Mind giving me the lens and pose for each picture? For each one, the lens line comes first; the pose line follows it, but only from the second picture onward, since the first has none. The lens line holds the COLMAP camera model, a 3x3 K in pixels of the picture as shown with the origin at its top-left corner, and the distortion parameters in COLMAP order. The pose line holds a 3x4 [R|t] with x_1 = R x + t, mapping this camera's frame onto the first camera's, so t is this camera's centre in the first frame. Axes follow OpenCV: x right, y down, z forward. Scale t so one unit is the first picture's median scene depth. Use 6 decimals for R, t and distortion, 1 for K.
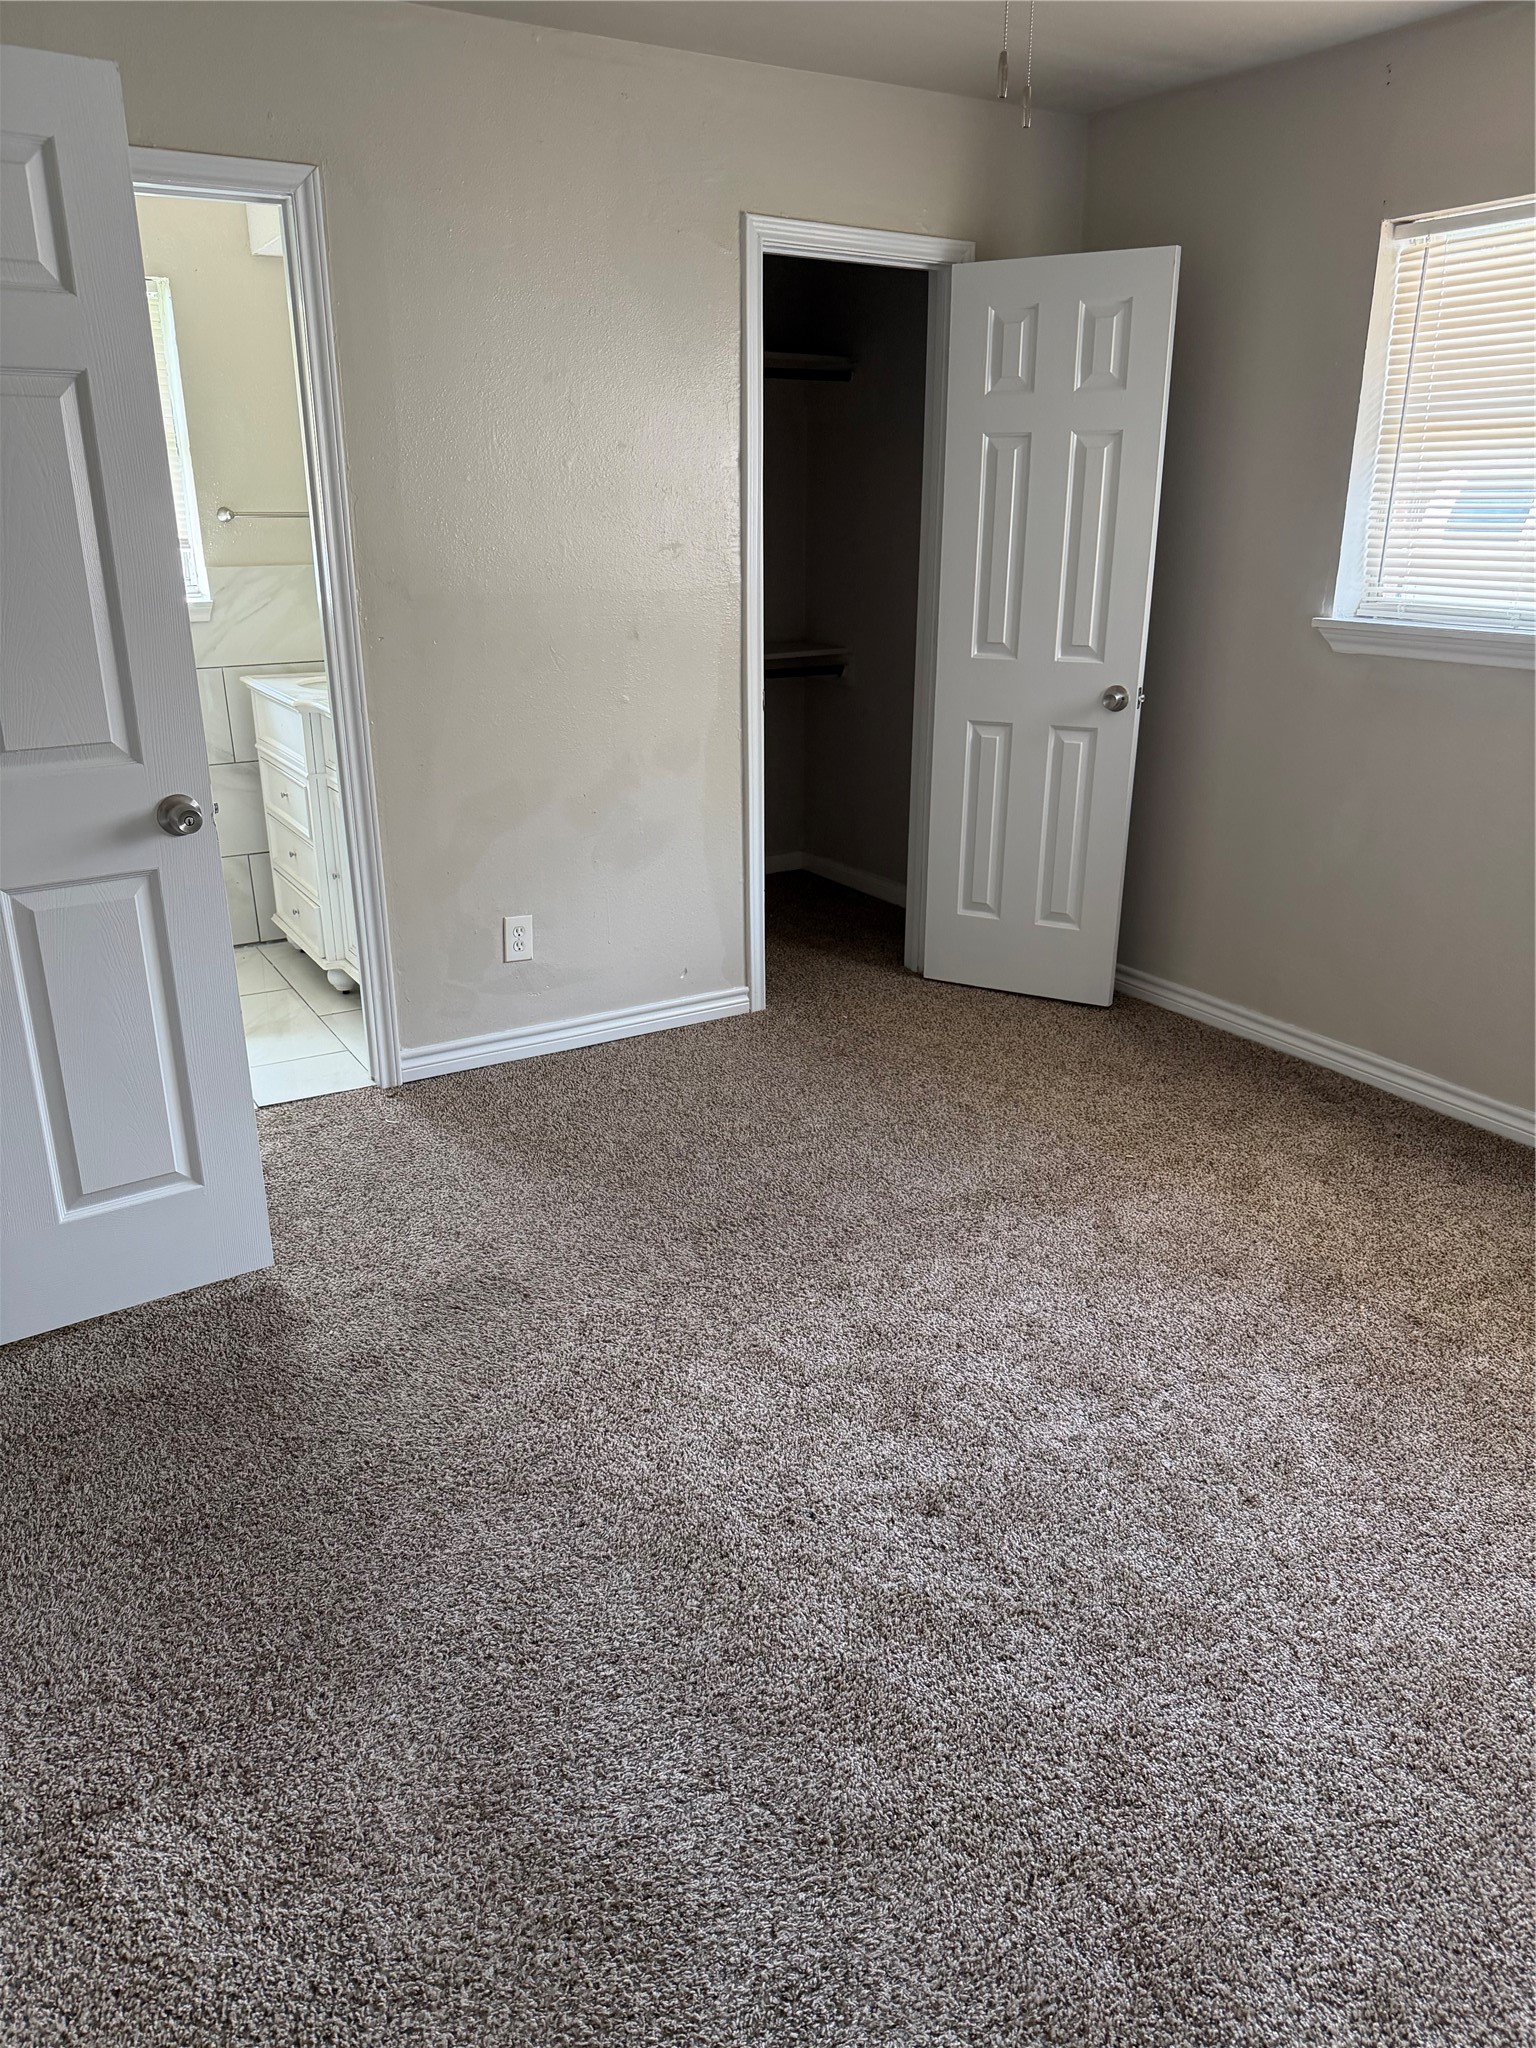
lens RADIAL K [[1457.7, 0, 751.9], [0, 1457.7, 1037.3], [0, 0, 1]] dist [0.039510, -0.032177]
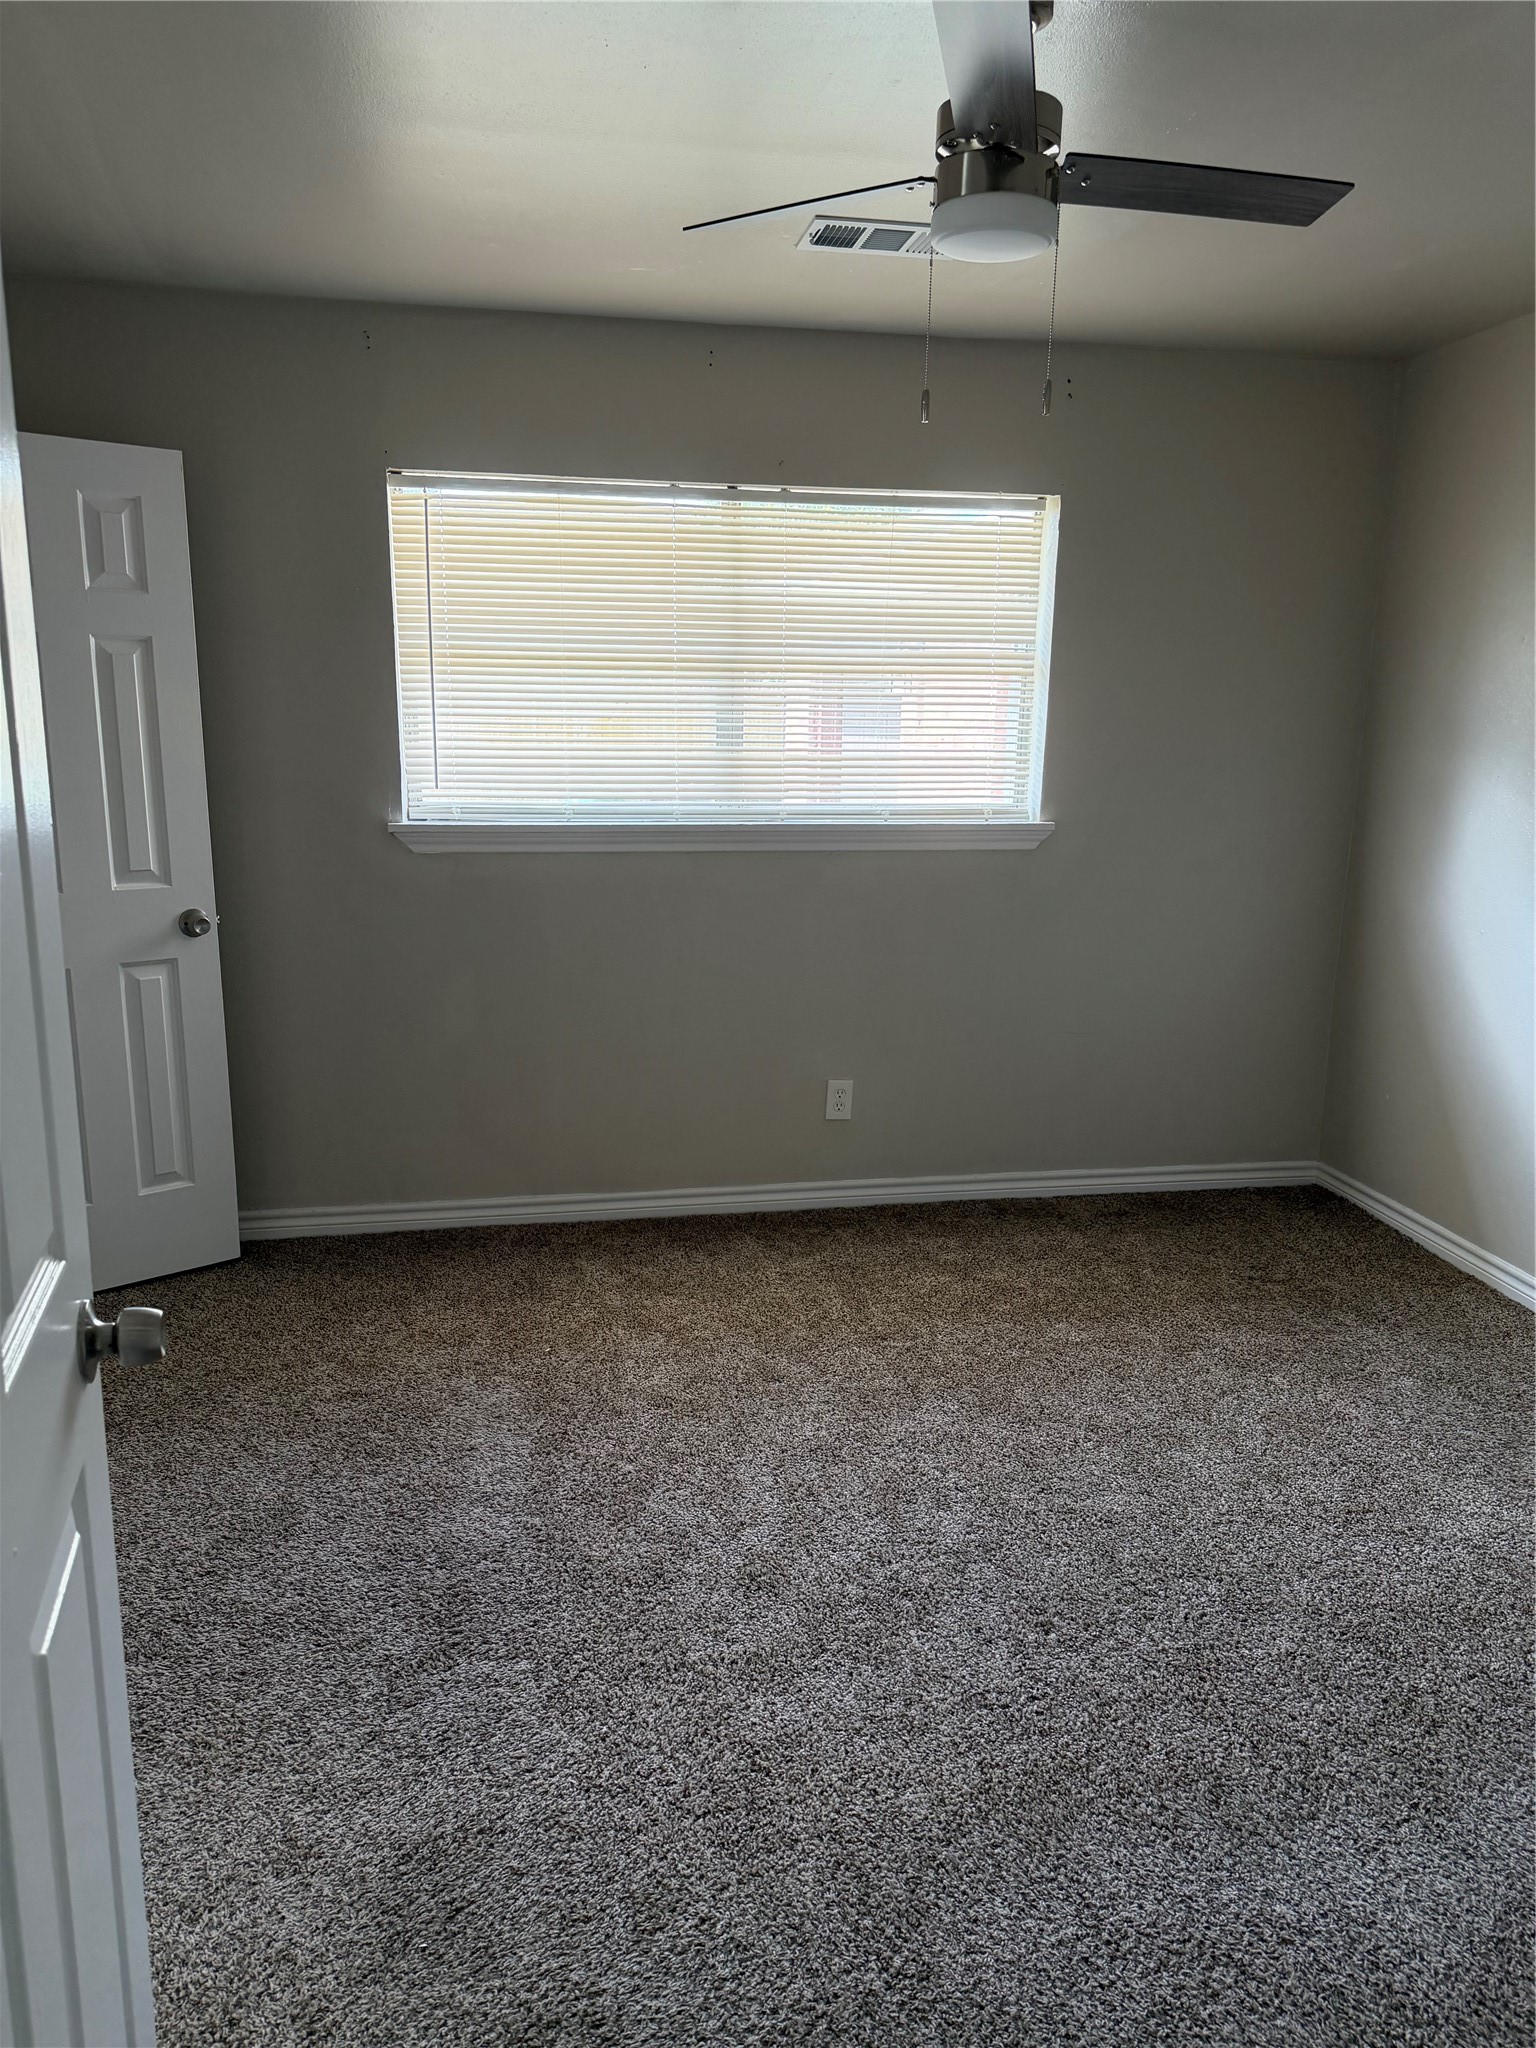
lens RADIAL K [[1457.7, 0, 753.9], [0, 1457.7, 1023.1], [0, 0, 1]] dist [0.039510, -0.032177]
pose [[0.309047, -0.190378, 0.931797, -0.529335], [0.308125, 0.946957, 0.091280, -0.161115], [-0.899749, 0.258900, 0.351315, 0.422792]]
